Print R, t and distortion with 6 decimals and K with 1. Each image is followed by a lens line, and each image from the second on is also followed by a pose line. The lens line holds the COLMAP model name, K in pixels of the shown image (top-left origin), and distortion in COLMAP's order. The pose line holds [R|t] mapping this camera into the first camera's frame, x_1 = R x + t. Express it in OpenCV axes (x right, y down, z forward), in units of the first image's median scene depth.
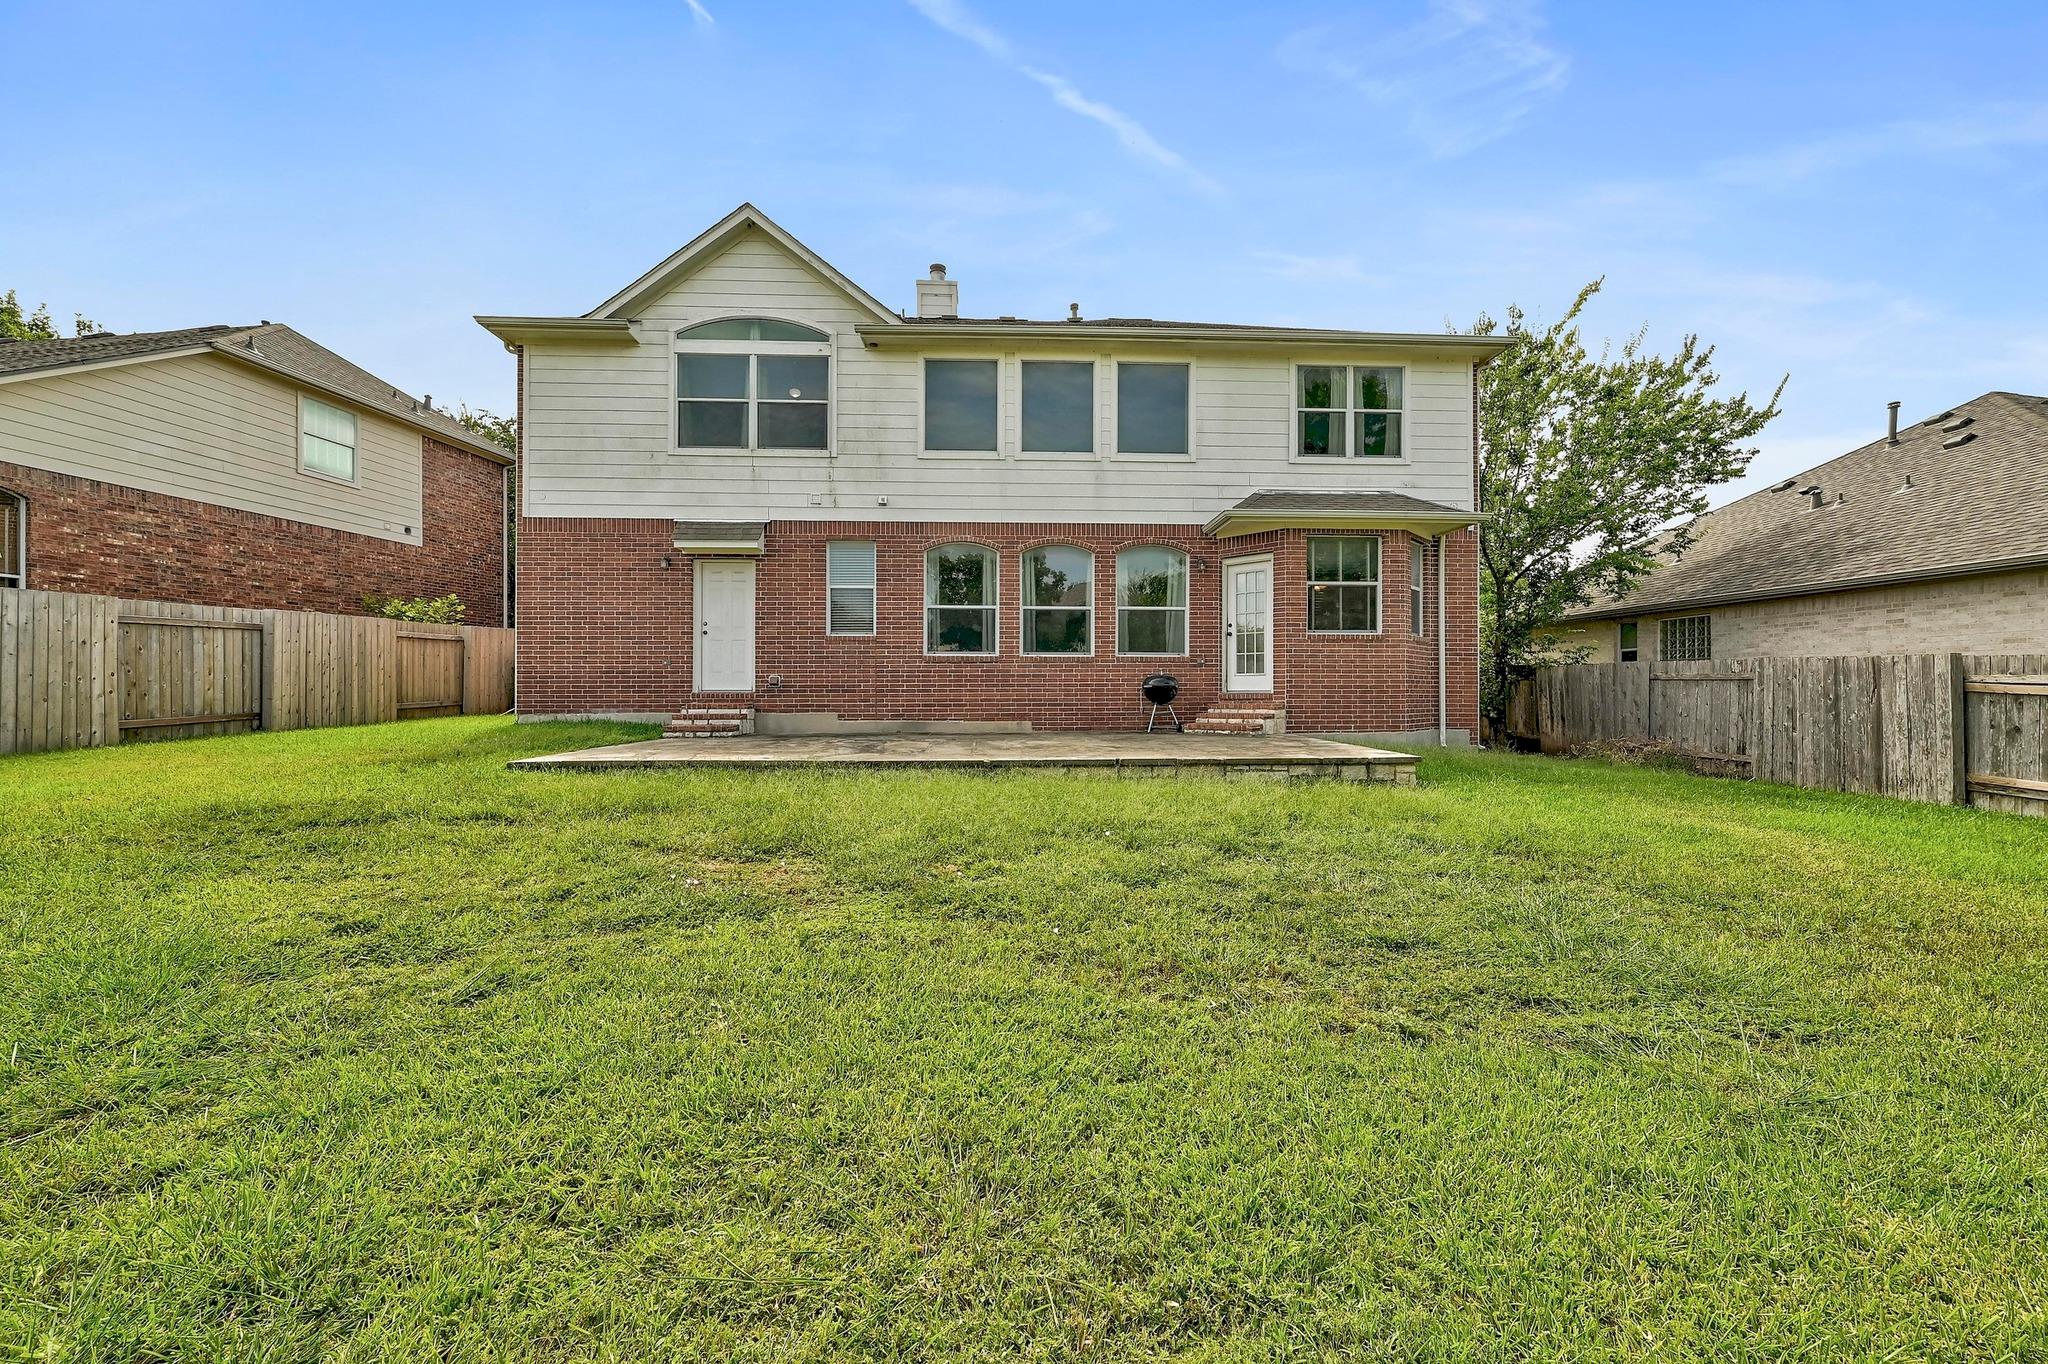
lens RADIAL K [[816.4, 0, 1032.0], [0, 816.4, 681.2], [0, 0, 1]] dist [0.003897, 0.000868]
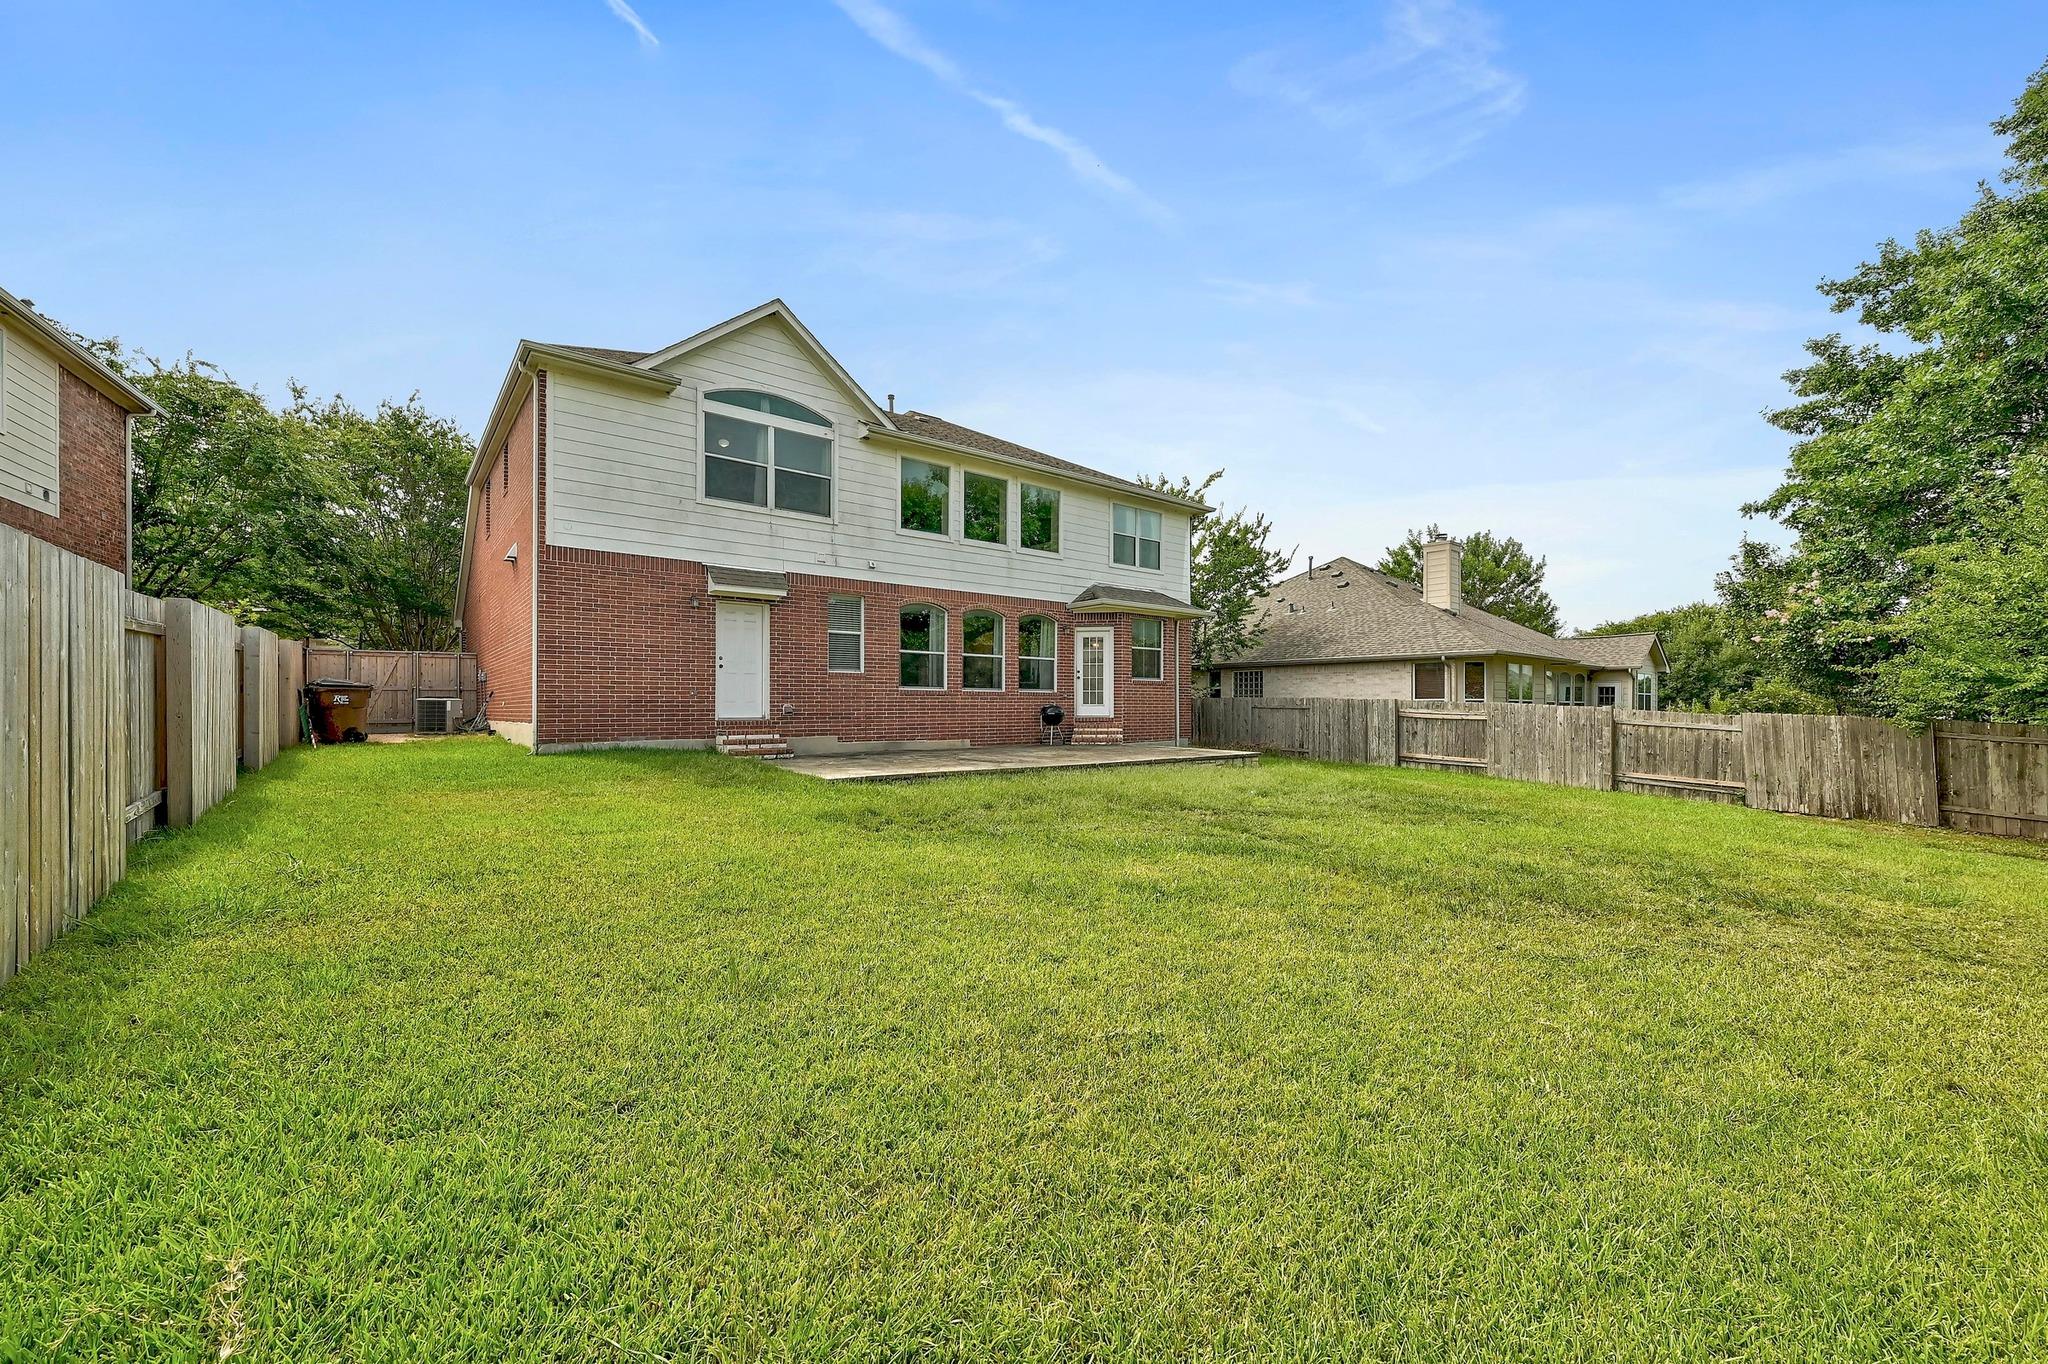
lens RADIAL K [[816.4, 0, 1033.4], [0, 816.4, 697.2], [0, 0, 1]] dist [0.003897, 0.000868]
pose [[0.802917, 0.008133, 0.596036, -0.726908], [-0.009325, 0.999956, -0.001083, -0.020149], [-0.596018, -0.004689, 0.802957, -0.146973]]
